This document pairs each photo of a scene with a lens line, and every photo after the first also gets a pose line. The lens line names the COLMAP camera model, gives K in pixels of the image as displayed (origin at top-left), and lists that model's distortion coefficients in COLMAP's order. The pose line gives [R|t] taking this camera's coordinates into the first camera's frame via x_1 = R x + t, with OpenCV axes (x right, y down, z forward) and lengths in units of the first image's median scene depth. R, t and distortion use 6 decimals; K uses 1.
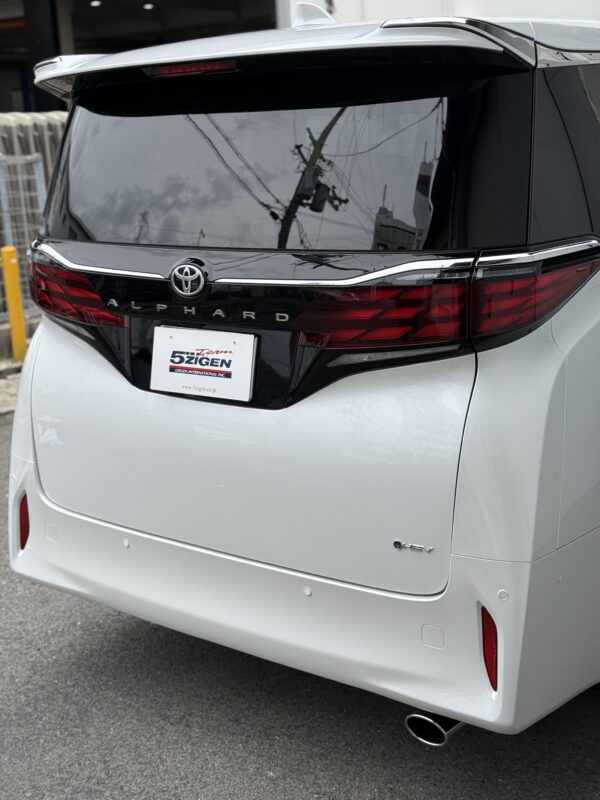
lens RADIAL K [[1117.6, 0, 295.0], [0, 1117.6, 398.0], [0, 0, 1]] dist [0.126132, 0.000000]
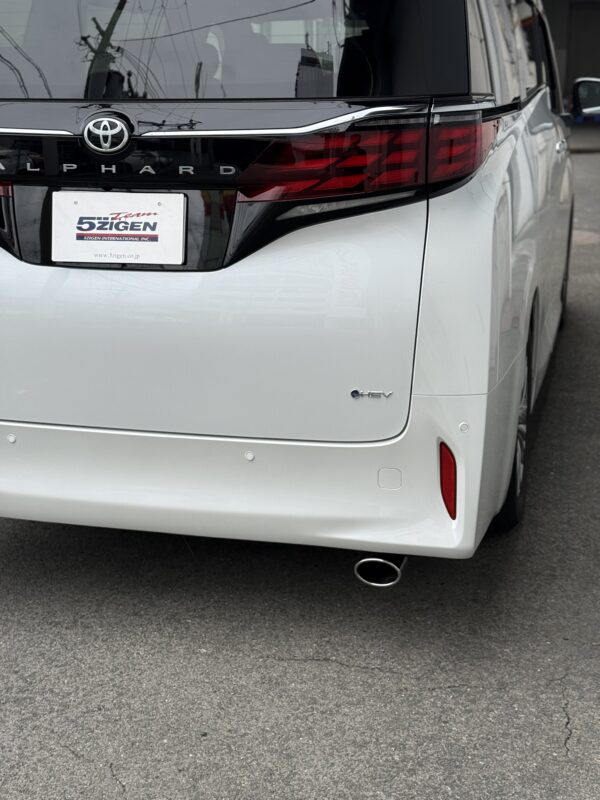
lens RADIAL K [[1117.6, 0, 307.8], [0, 1117.6, 391.9], [0, 0, 1]] dist [0.126132, 0.000000]
pose [[0.921509, -0.067142, 0.382509, -0.307276], [0.060478, 0.997735, 0.029434, 0.087822], [-0.383619, -0.003991, 0.923483, 0.067211]]
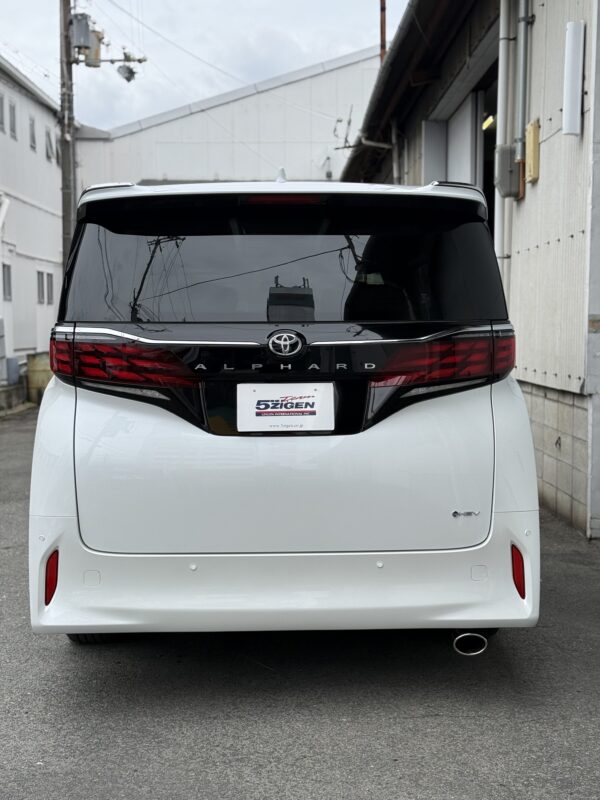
lens RADIAL K [[1117.6, 0, 312.2], [0, 1117.6, 383.5], [0, 0, 1]] dist [0.126132, 0.000000]
pose [[0.771590, 0.005949, 0.636092, -0.917743], [0.120456, 0.980498, -0.155285, 0.154264], [-0.624611, 0.196437, 0.755827, -0.044003]]
